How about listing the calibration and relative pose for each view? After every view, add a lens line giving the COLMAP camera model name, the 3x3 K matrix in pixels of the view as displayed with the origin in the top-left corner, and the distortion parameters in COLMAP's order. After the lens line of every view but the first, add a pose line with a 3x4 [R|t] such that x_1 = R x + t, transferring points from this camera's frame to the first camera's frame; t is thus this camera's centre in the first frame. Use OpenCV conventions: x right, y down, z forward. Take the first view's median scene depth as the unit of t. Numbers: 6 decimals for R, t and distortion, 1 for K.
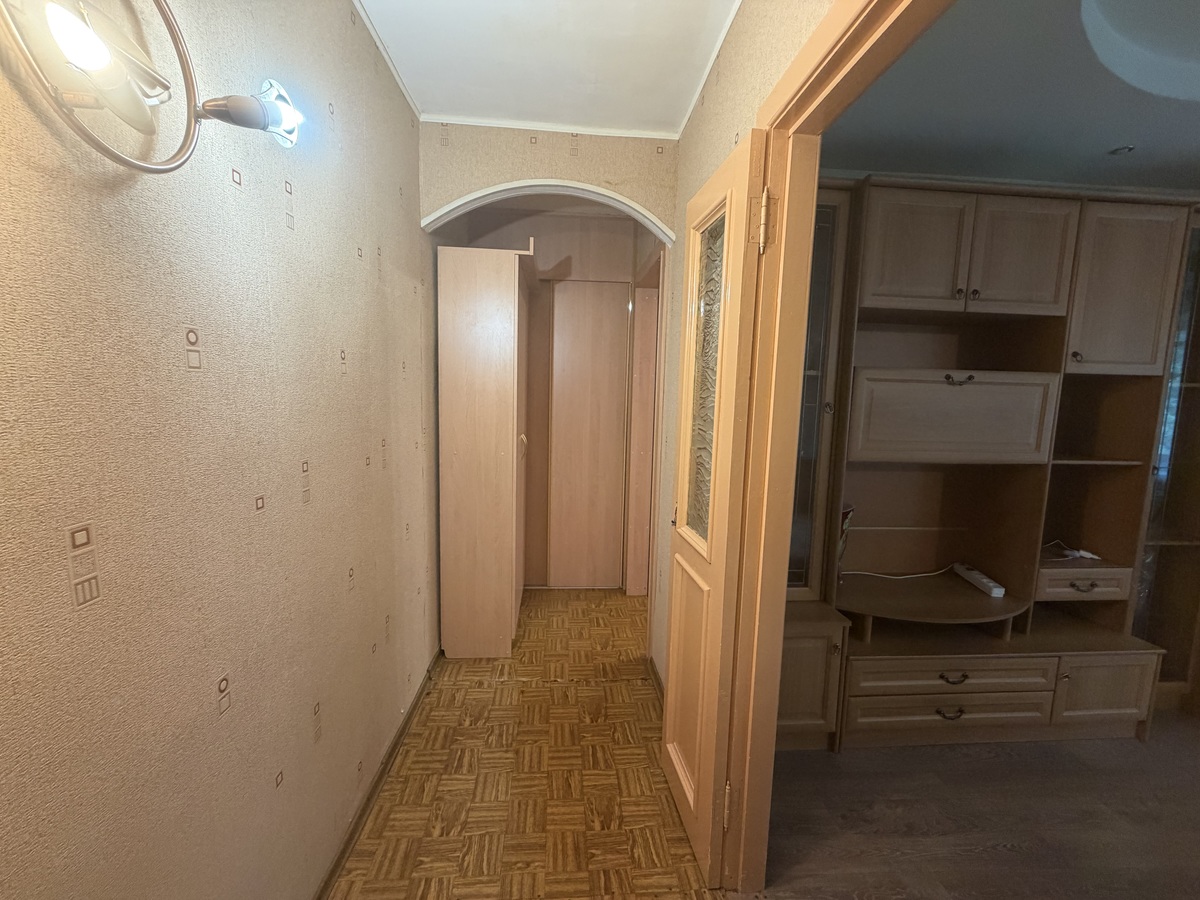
lens RADIAL K [[479.4, 0, 597.4], [0, 479.4, 448.5], [0, 0, 1]] dist [0.001521, 0.000218]
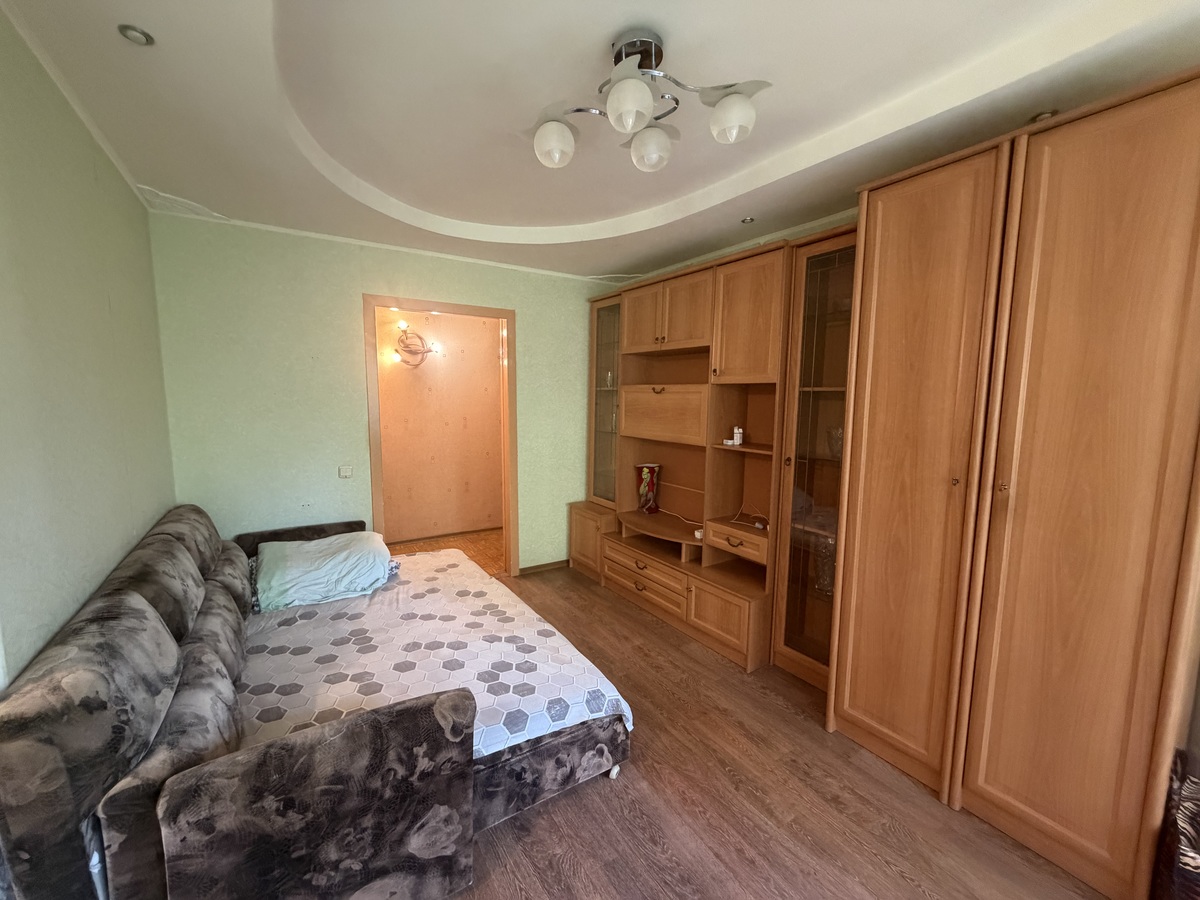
lens RADIAL K [[479.4, 0, 597.4], [0, 479.4, 448.5], [0, 0, 1]] dist [0.001521, 0.000218]
pose [[0.489352, 0.080035, -0.868406, 2.107502], [-0.100879, 0.994290, 0.034791, 0.021912], [0.866232, 0.070579, 0.494631, -0.001051]]
